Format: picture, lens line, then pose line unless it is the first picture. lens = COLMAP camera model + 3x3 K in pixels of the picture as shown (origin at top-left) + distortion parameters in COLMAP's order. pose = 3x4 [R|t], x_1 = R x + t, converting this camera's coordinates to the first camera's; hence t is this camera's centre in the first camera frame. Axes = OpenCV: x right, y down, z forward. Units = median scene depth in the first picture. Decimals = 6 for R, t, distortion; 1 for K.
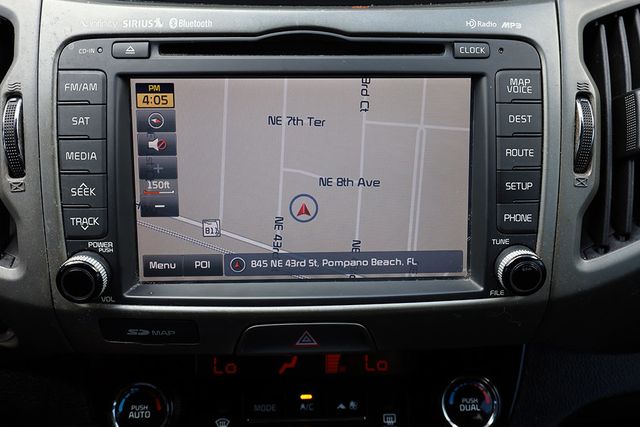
lens RADIAL K [[582.0, 0, 323.8], [0, 582.0, 217.1], [0, 0, 1]] dist [0.010542, 0.000000]
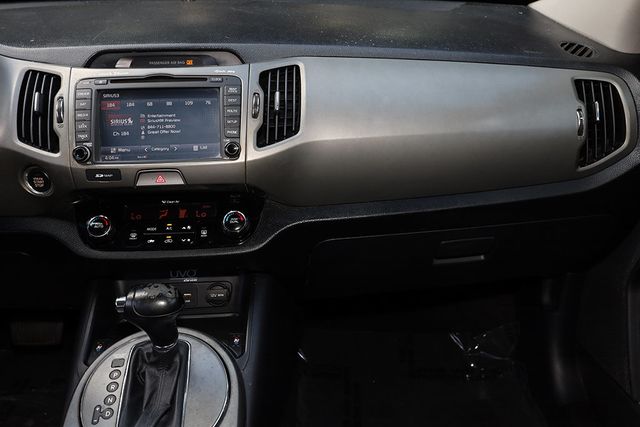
lens RADIAL K [[631.7, 0, 318.8], [0, 631.7, 213.4], [0, 0, 1]] dist [0.038296, 0.000000]
pose [[0.999386, -0.034173, 0.007688, 0.728735], [0.035022, 0.971056, -0.236272, 1.160348], [0.000608, 0.236397, 0.971656, -1.983333]]
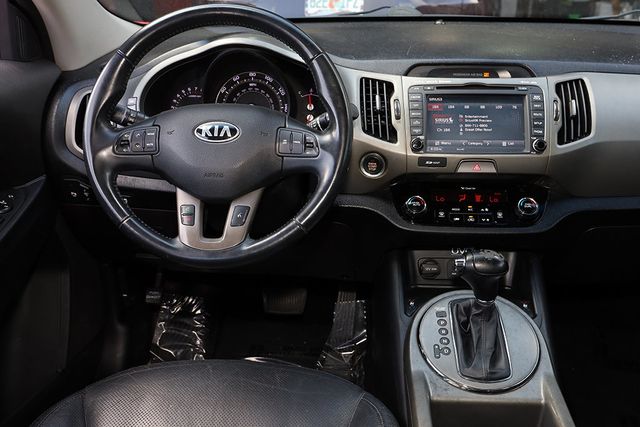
lens RADIAL K [[631.7, 0, 320.5], [0, 631.7, 212.3], [0, 0, 1]] dist [0.038296, 0.000000]
pose [[0.997082, 0.015429, -0.074763, -0.691689], [-0.035165, 0.962096, -0.270435, 1.566374], [0.067757, 0.272275, 0.959831, -2.667605]]
